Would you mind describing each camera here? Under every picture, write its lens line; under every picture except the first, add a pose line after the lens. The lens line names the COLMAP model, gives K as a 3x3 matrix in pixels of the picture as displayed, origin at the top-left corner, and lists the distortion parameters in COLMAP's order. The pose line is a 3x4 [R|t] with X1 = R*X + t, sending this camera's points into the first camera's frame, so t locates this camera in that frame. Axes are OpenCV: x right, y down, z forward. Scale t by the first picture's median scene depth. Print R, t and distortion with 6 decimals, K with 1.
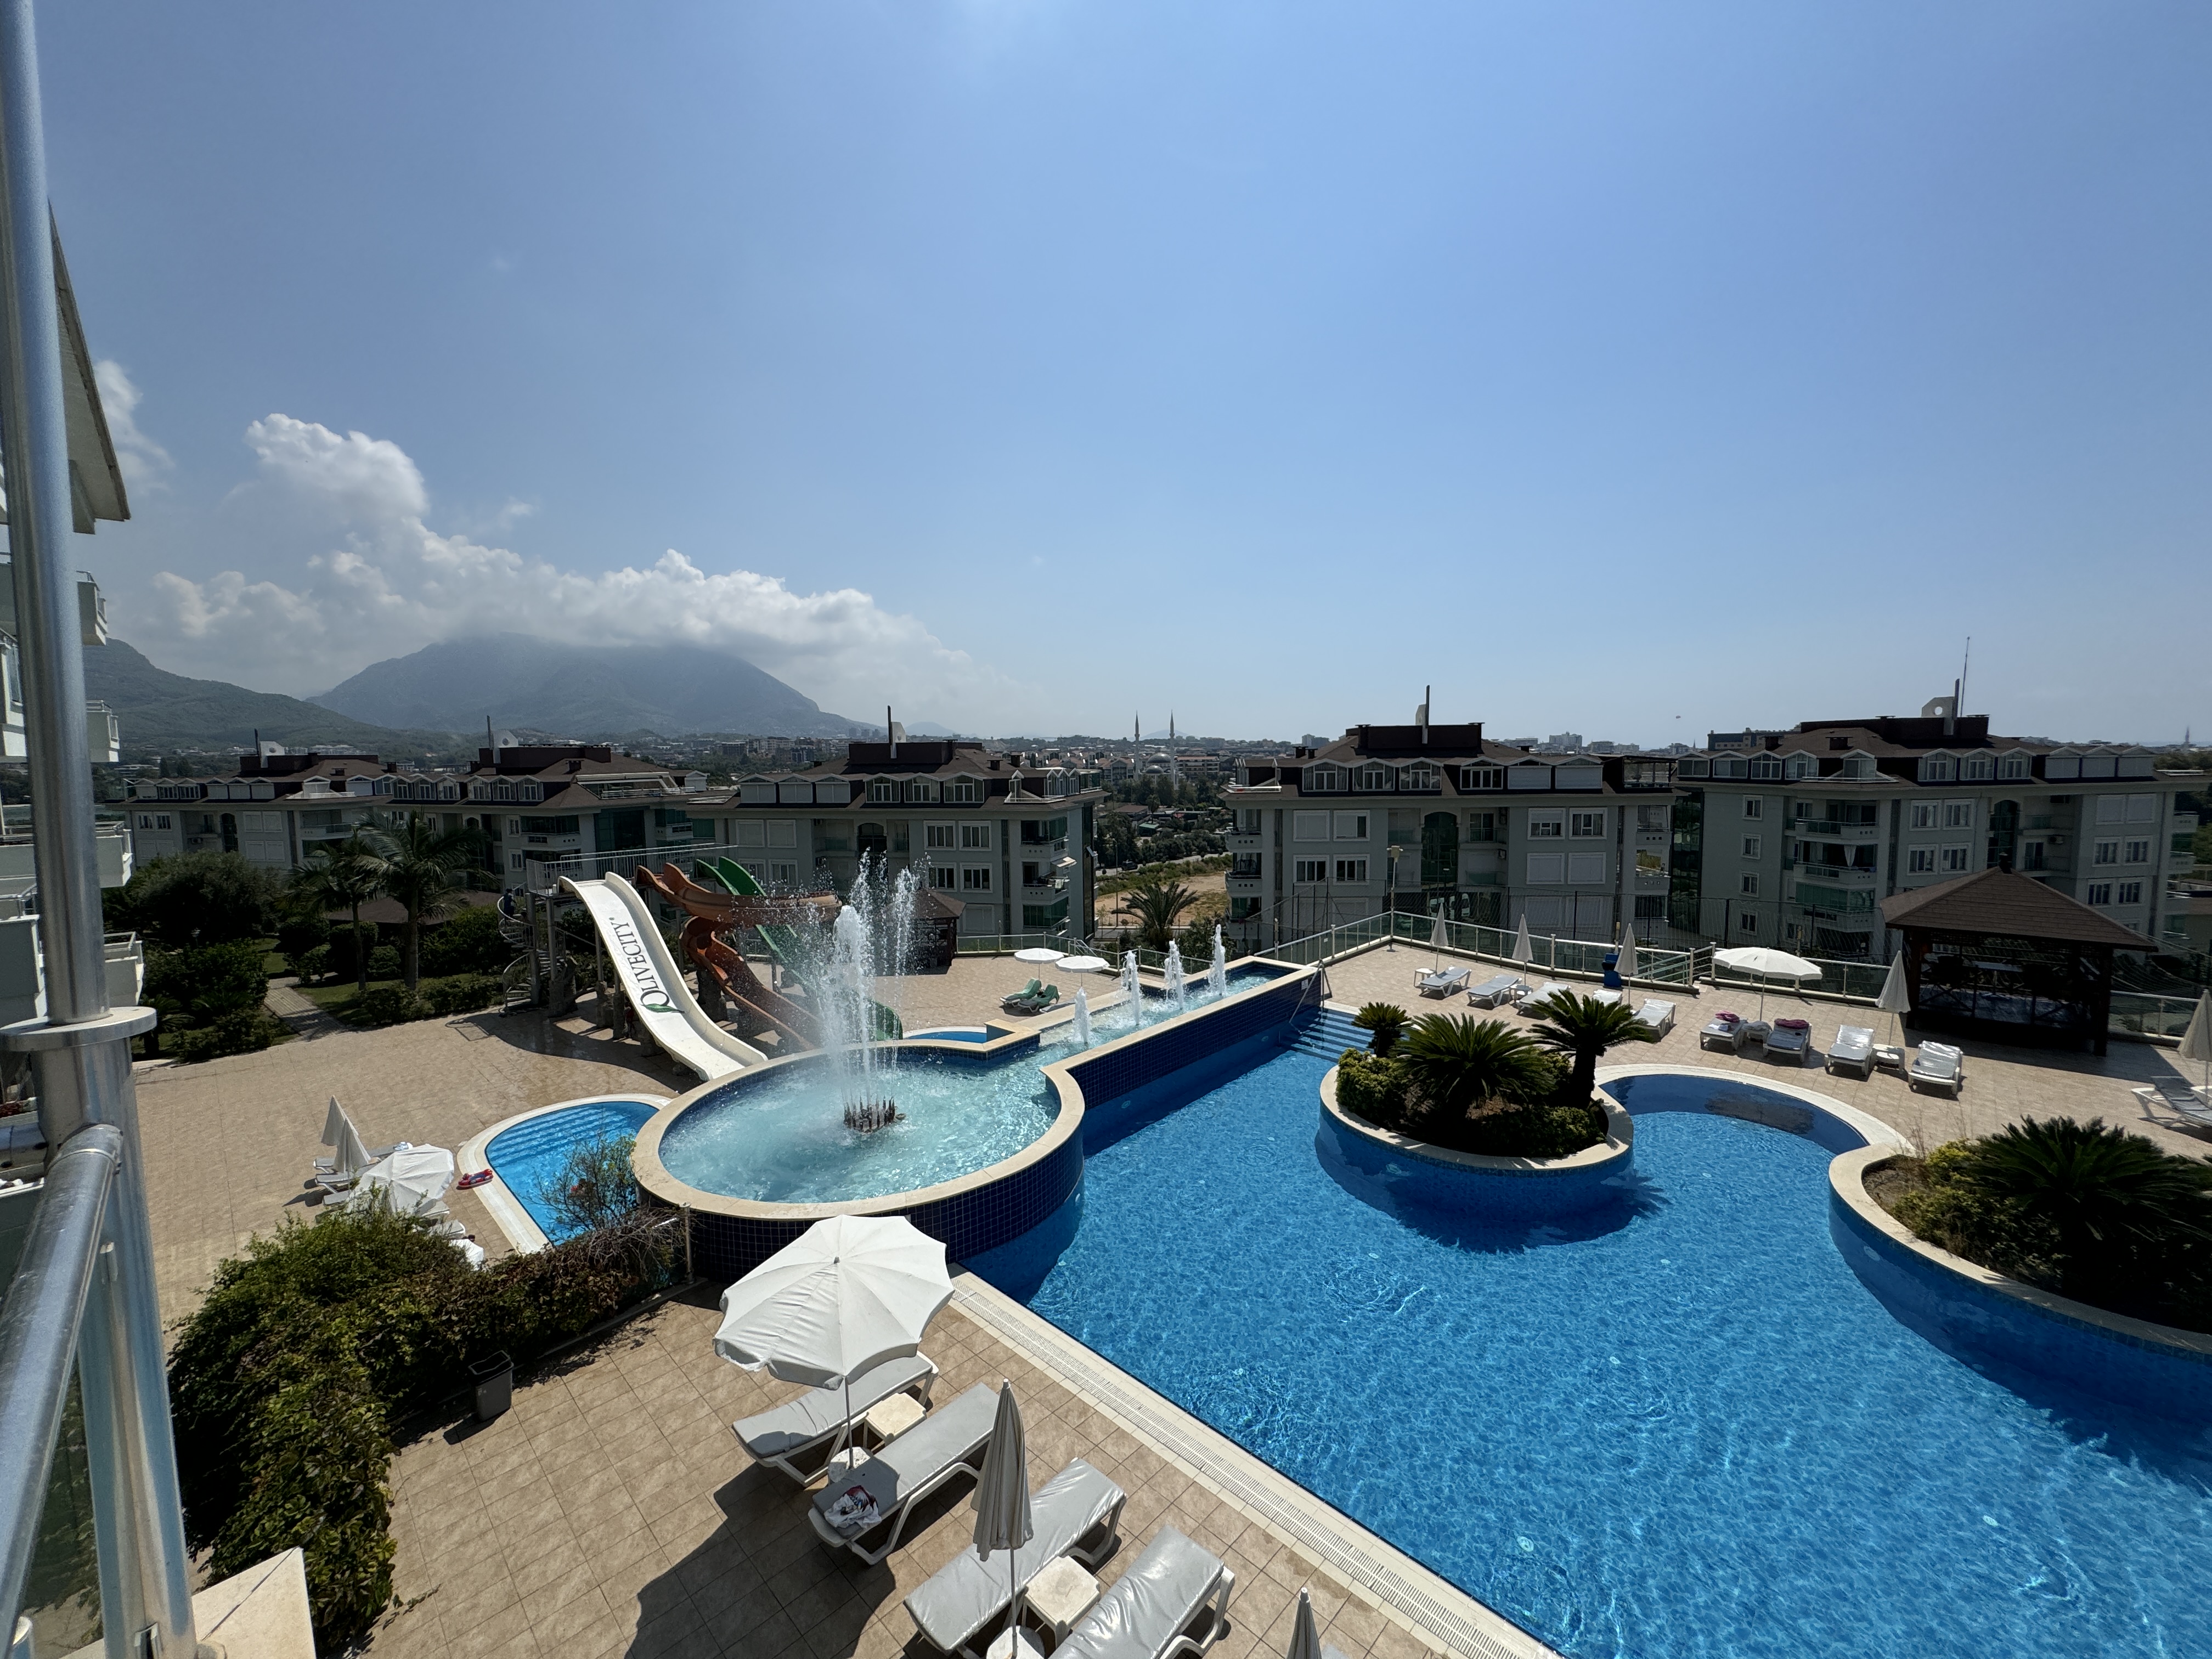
lens RADIAL K [[882.1, 0, 1108.4], [0, 882.1, 830.7], [0, 0, 1]] dist [-0.002264, 0.001342]
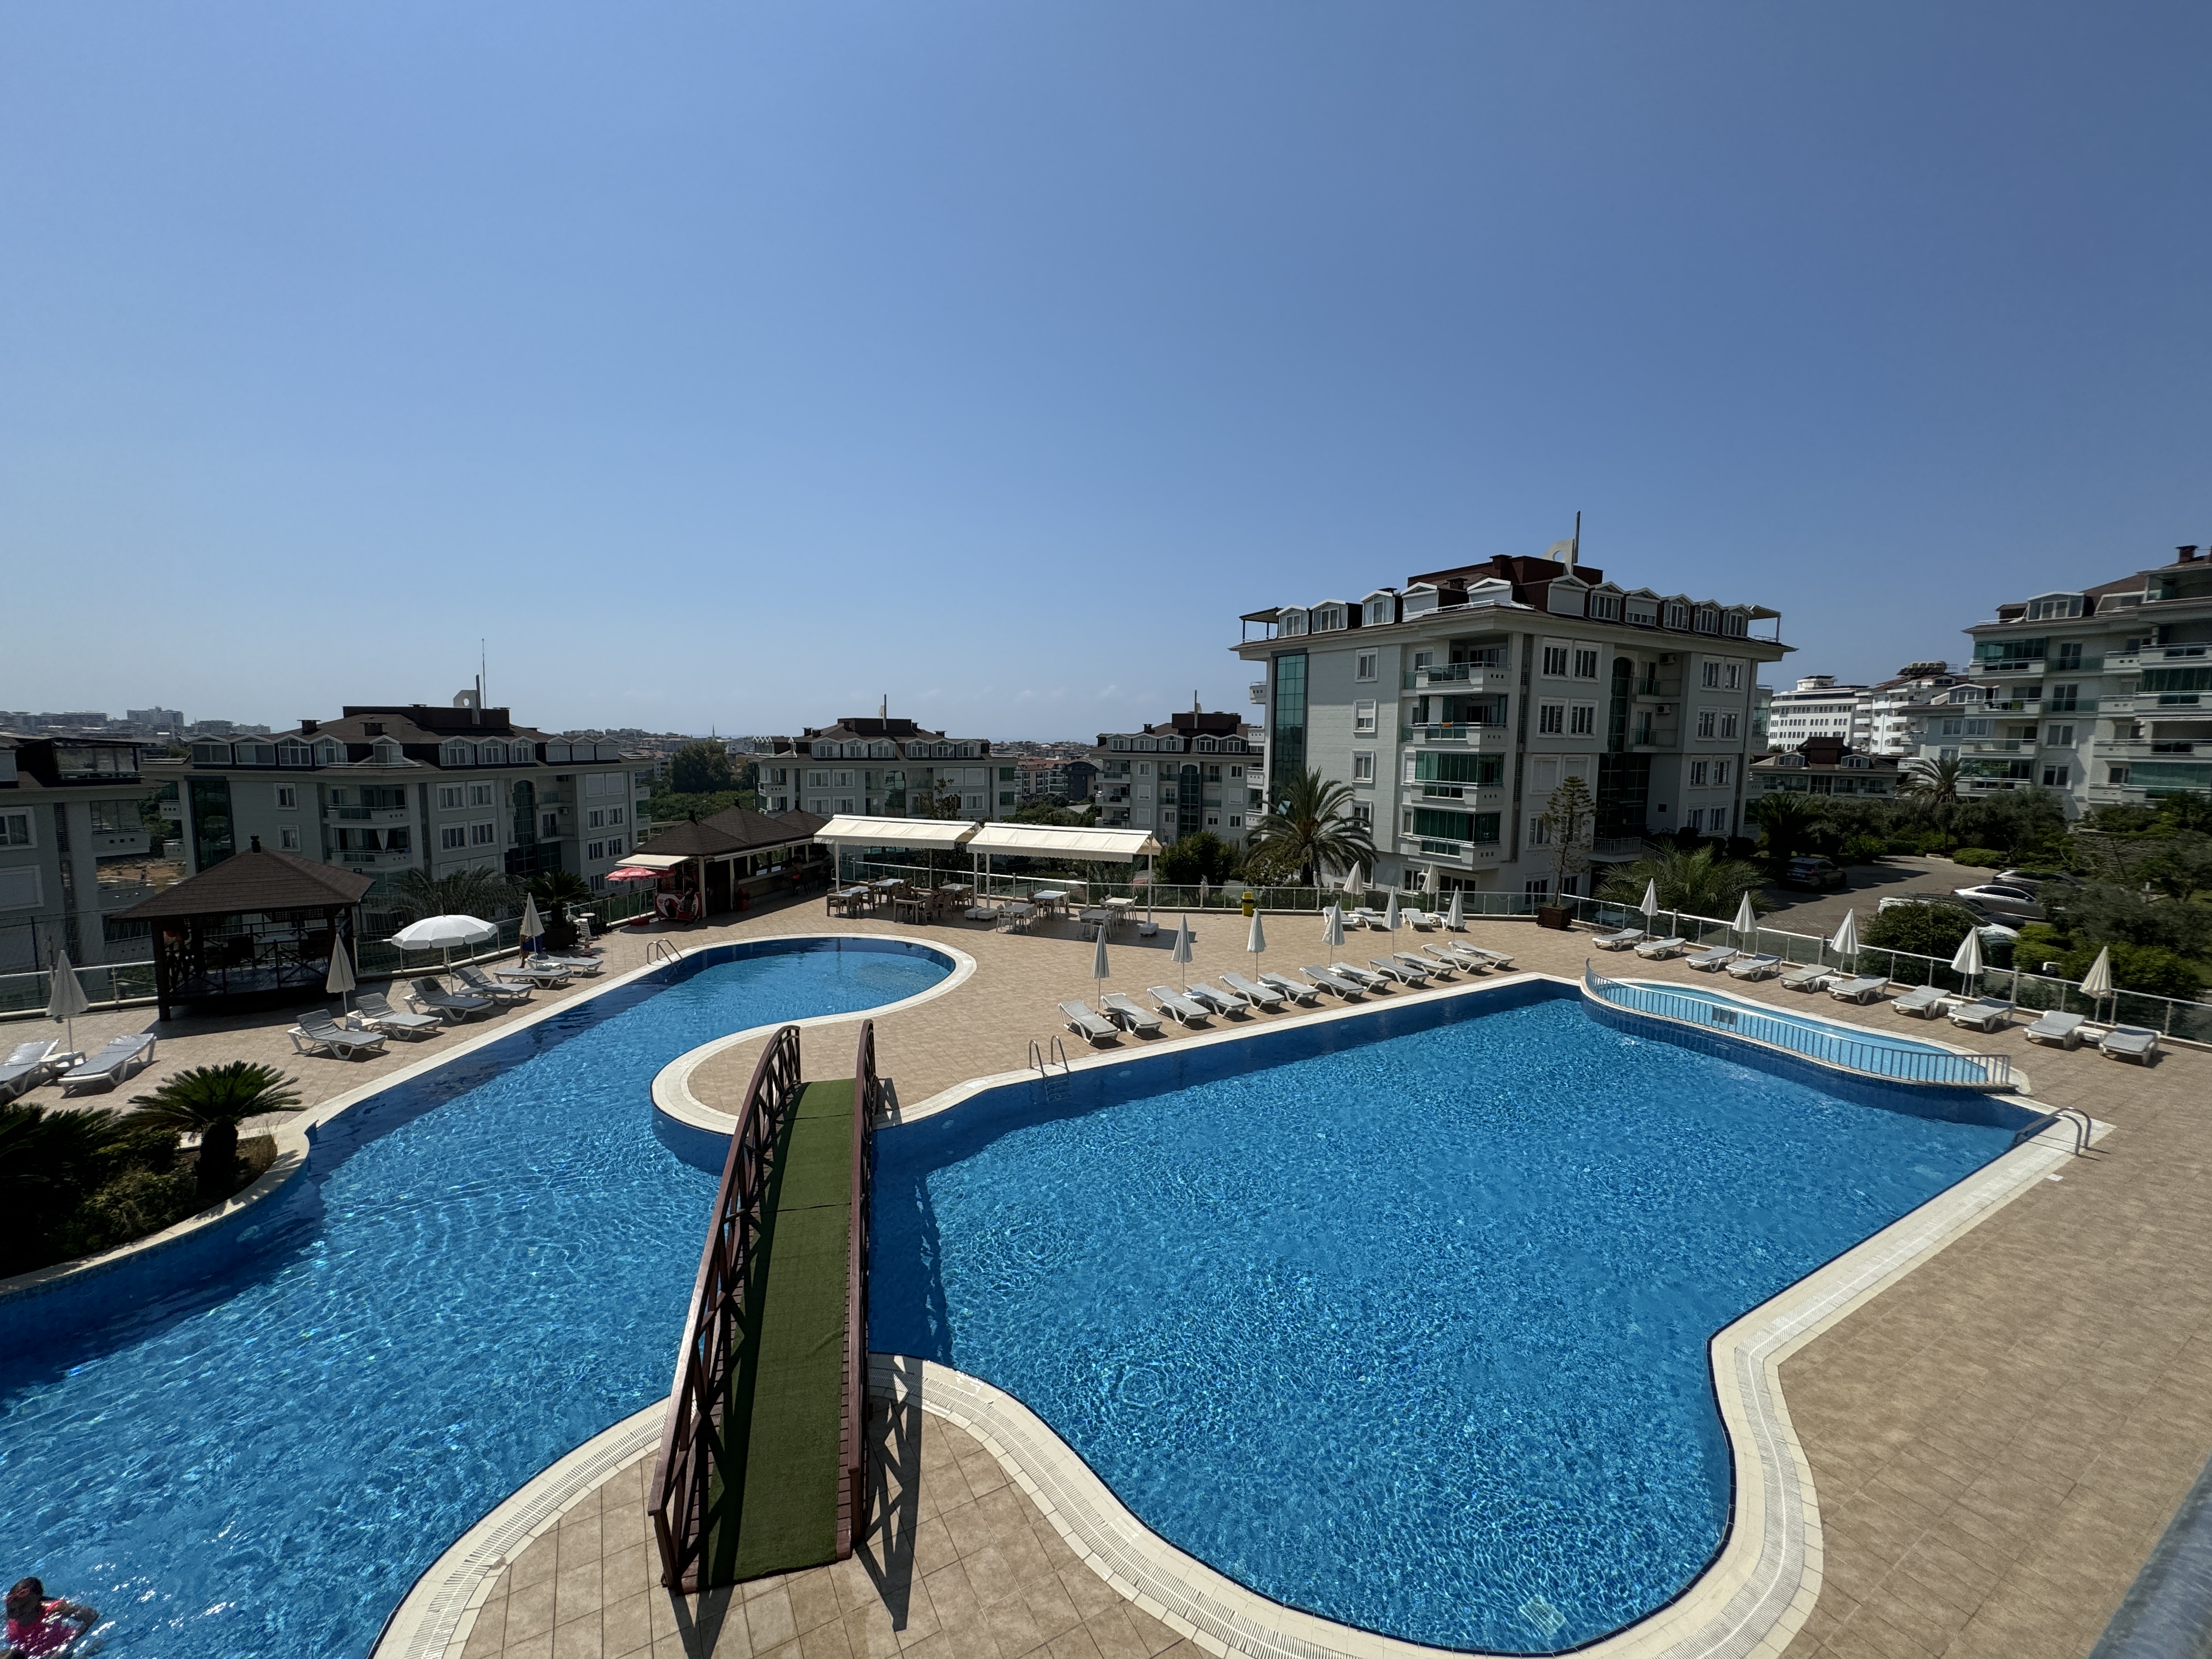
lens RADIAL K [[882.1, 0, 1106.8], [0, 882.1, 834.1], [0, 0, 1]] dist [-0.002264, 0.001342]
pose [[0.275173, -0.088836, 0.957281, 0.092621], [0.069200, 0.994969, 0.072441, 0.006497], [-0.958901, 0.046310, 0.279937, -0.094613]]
